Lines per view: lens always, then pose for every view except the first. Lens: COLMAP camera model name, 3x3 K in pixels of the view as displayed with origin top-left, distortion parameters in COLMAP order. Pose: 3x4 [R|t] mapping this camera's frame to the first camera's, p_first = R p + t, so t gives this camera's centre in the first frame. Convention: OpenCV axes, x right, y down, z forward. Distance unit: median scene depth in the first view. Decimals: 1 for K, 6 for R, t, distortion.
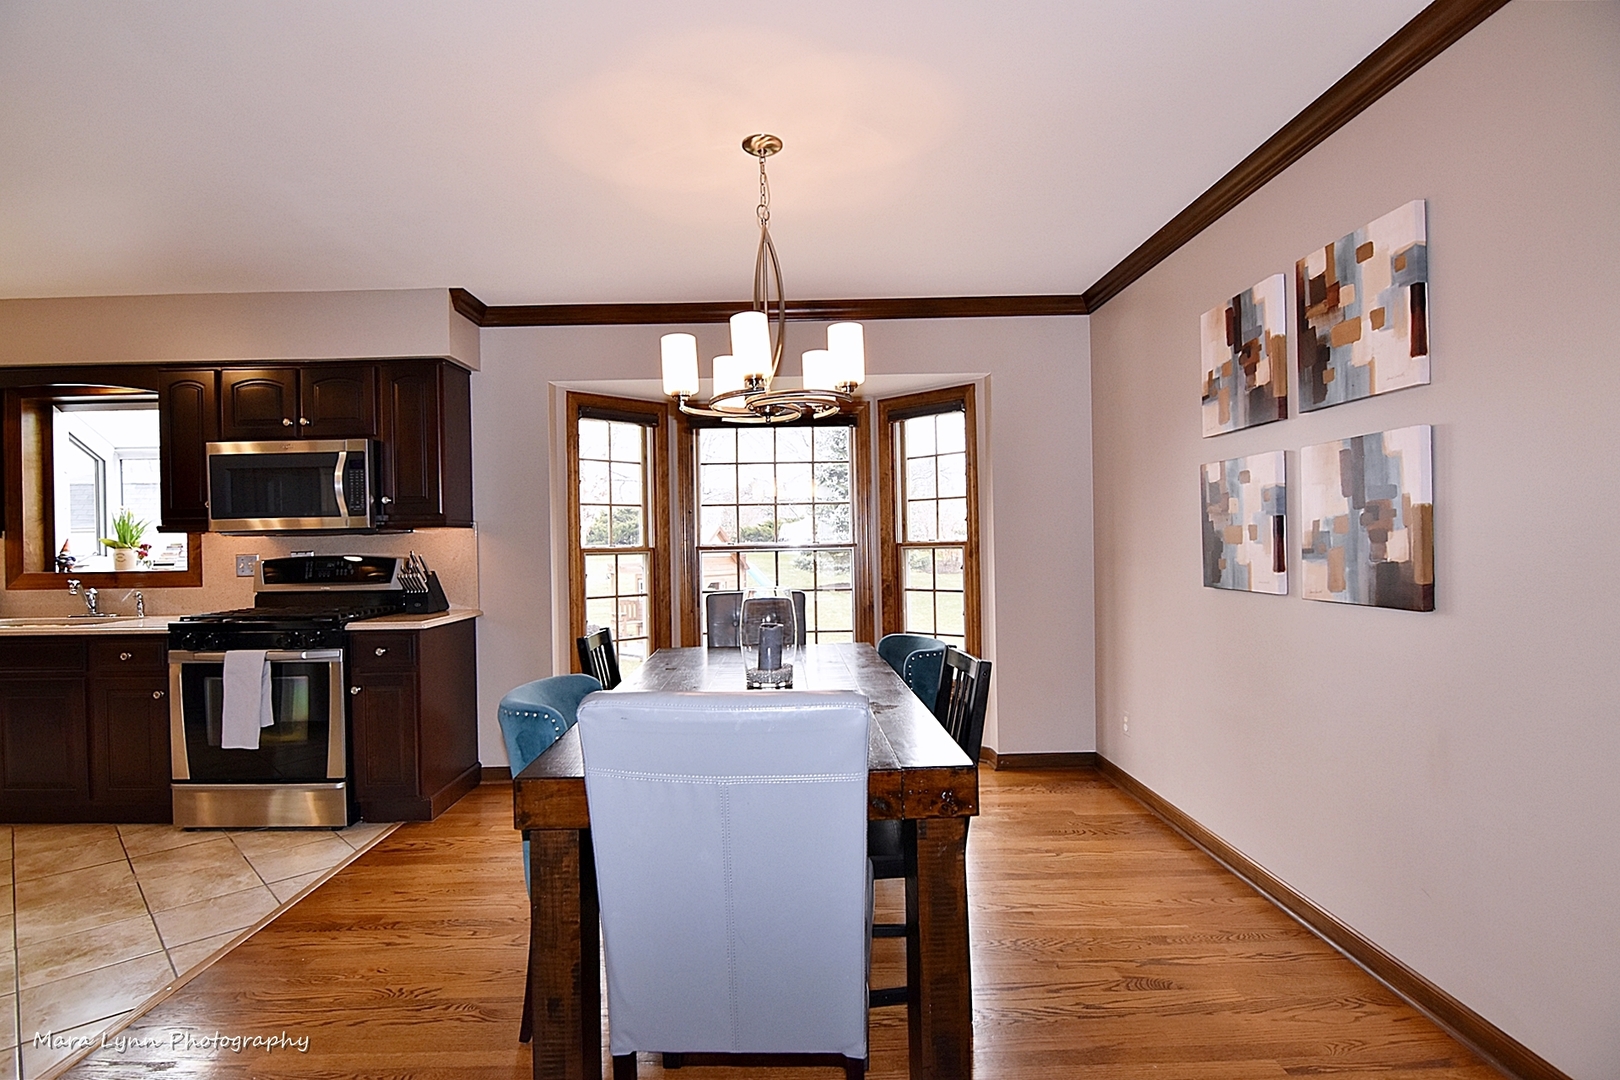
lens RADIAL K [[794.6, 0, 807.8], [0, 794.6, 550.5], [0, 0, 1]] dist [-0.016030, -0.001649]
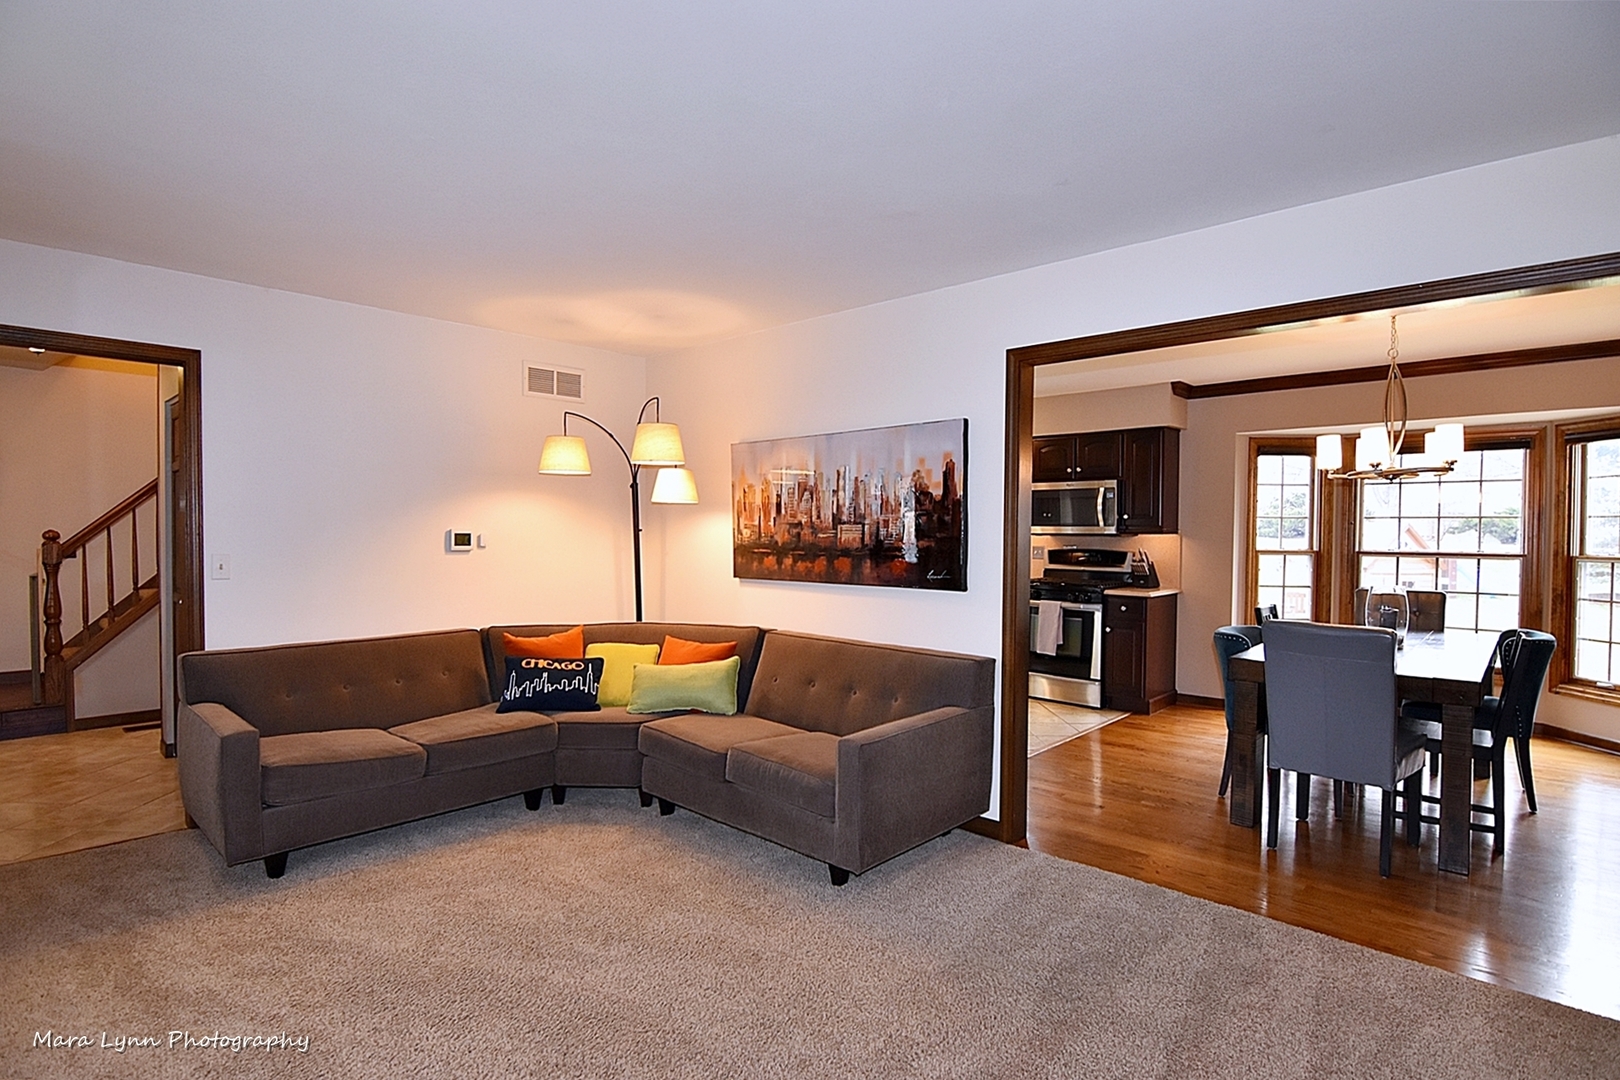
lens RADIAL K [[794.6, 0, 810.7], [0, 794.6, 549.6], [0, 0, 1]] dist [-0.016030, -0.001649]
pose [[0.710013, 0.040169, -0.703042, 0.164796], [-0.026590, 0.999189, 0.030236, -0.030356], [0.703687, -0.002774, 0.710505, -0.659111]]
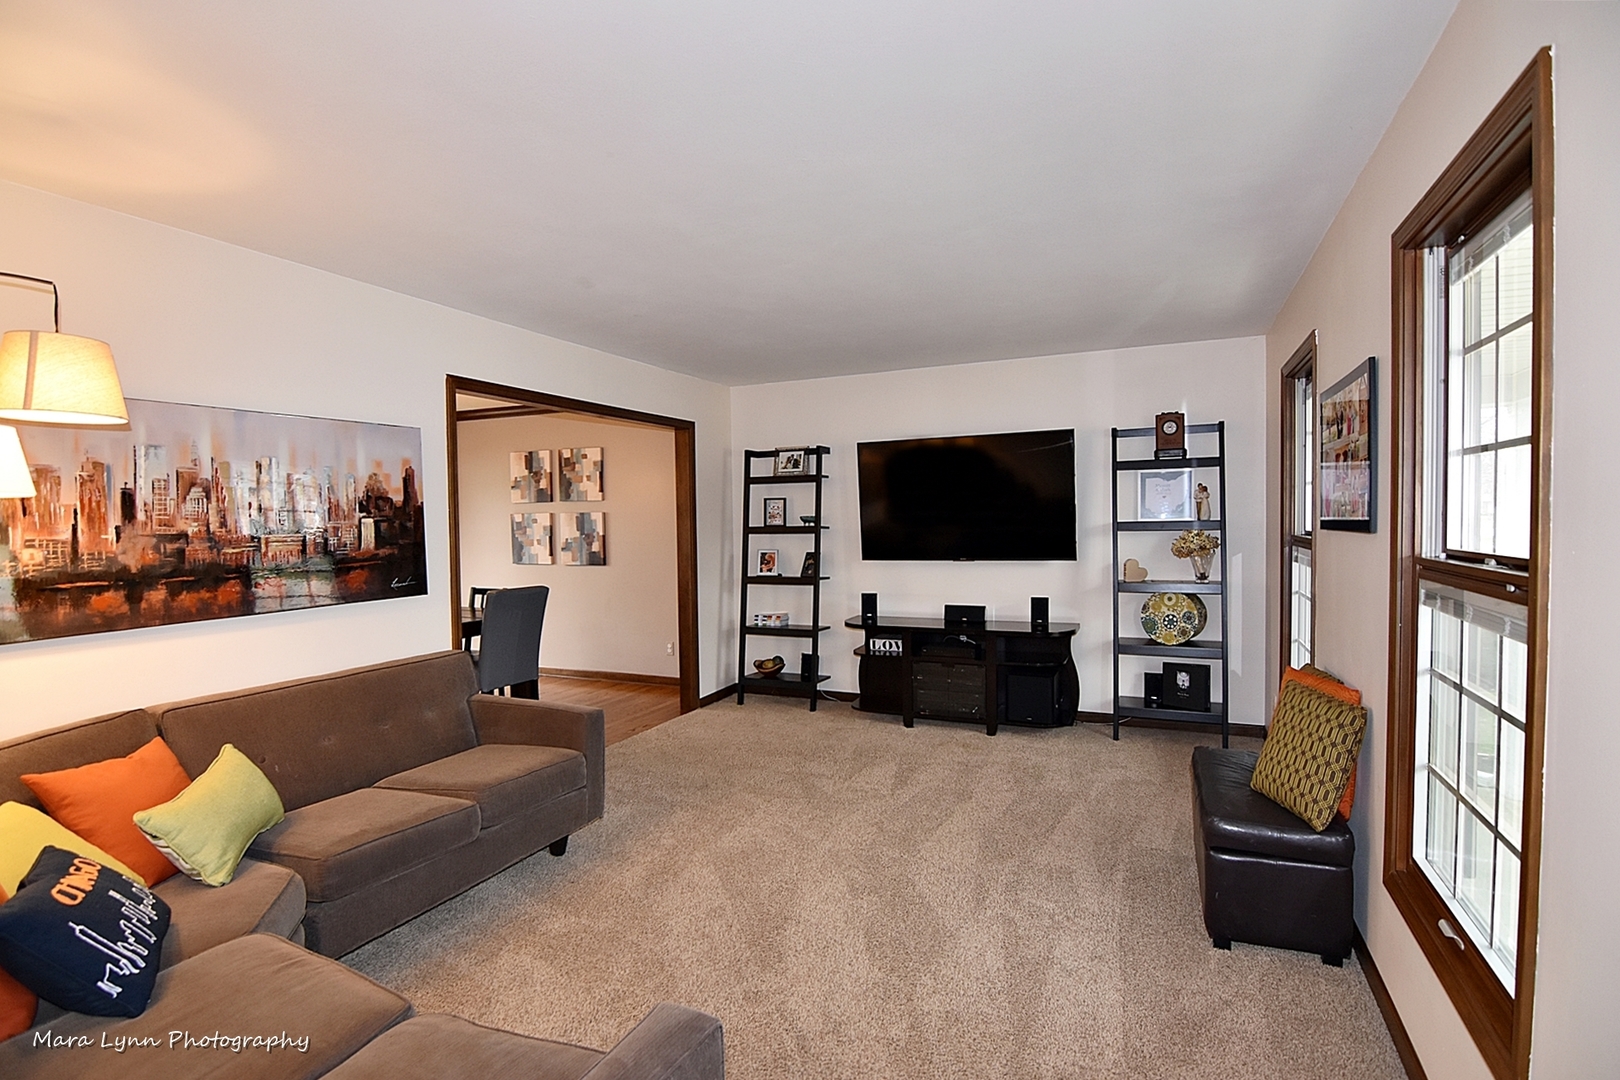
lens RADIAL K [[794.6, 0, 813.0], [0, 794.6, 542.6], [0, 0, 1]] dist [-0.016030, -0.001649]
pose [[0.431471, -0.016756, 0.901971, -1.048437], [0.017730, 0.999792, 0.010092, -0.022614], [-0.901953, 0.011638, 0.431678, -0.717591]]
